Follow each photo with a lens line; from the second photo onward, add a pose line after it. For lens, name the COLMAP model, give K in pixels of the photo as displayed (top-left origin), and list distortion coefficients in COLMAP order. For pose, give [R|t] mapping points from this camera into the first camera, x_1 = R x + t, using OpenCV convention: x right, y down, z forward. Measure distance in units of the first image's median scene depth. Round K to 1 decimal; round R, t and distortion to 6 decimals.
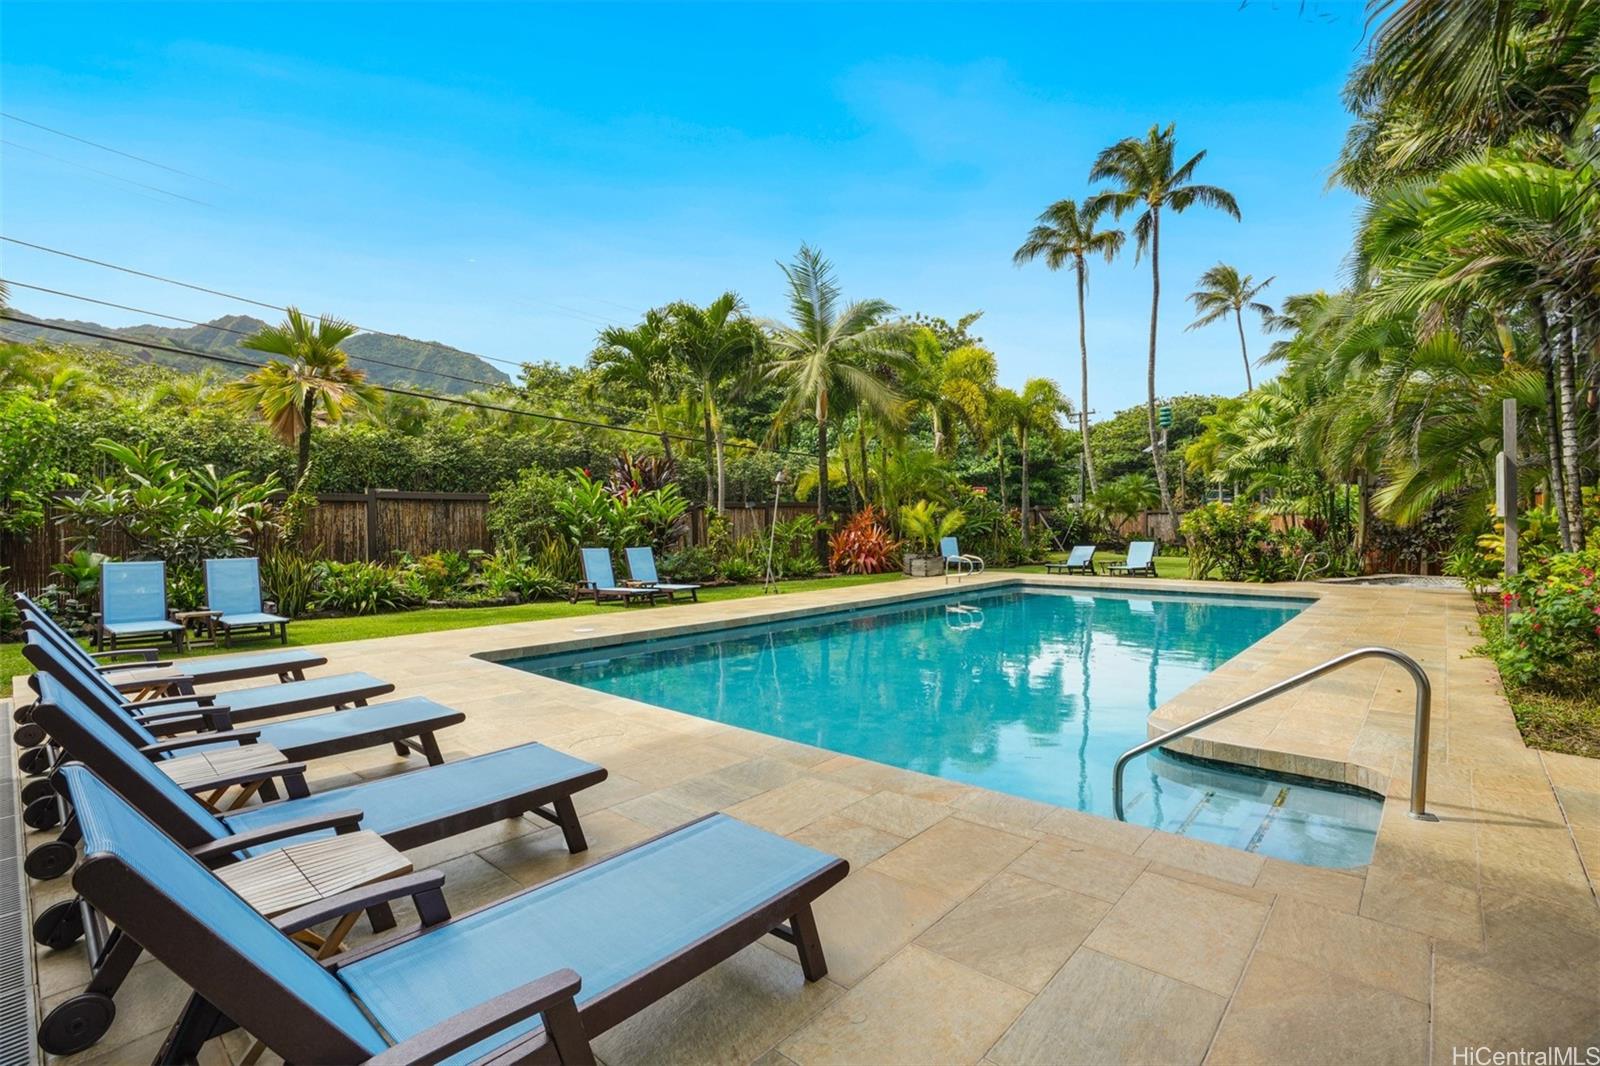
lens RADIAL K [[731.5, 0, 799.7], [0, 731.5, 530.1], [0, 0, 1]] dist [-0.002279, -0.000135]
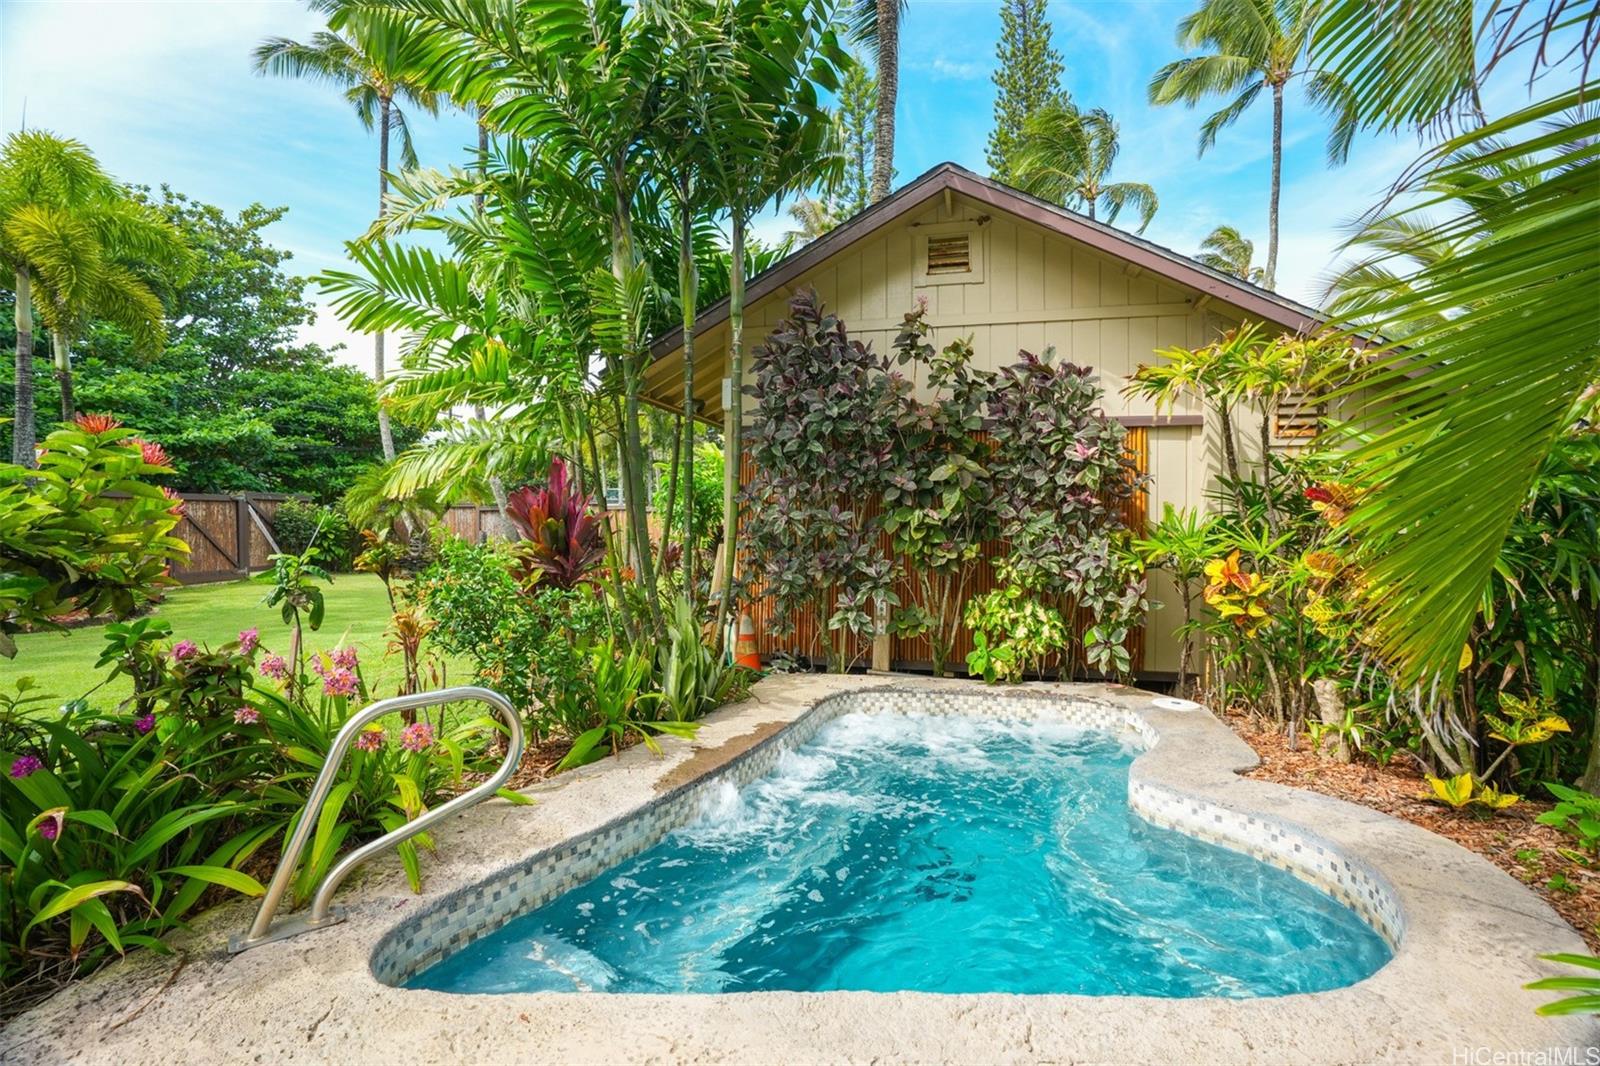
lens RADIAL K [[731.5, 0, 799.9], [0, 731.5, 536.9], [0, 0, 1]] dist [-0.002279, -0.000135]
pose [[0.748054, 0.003612, 0.663628, 0.610530], [0.001541, 0.999973, -0.007180, 0.003894], [-0.663636, 0.006394, 0.748028, 0.779028]]
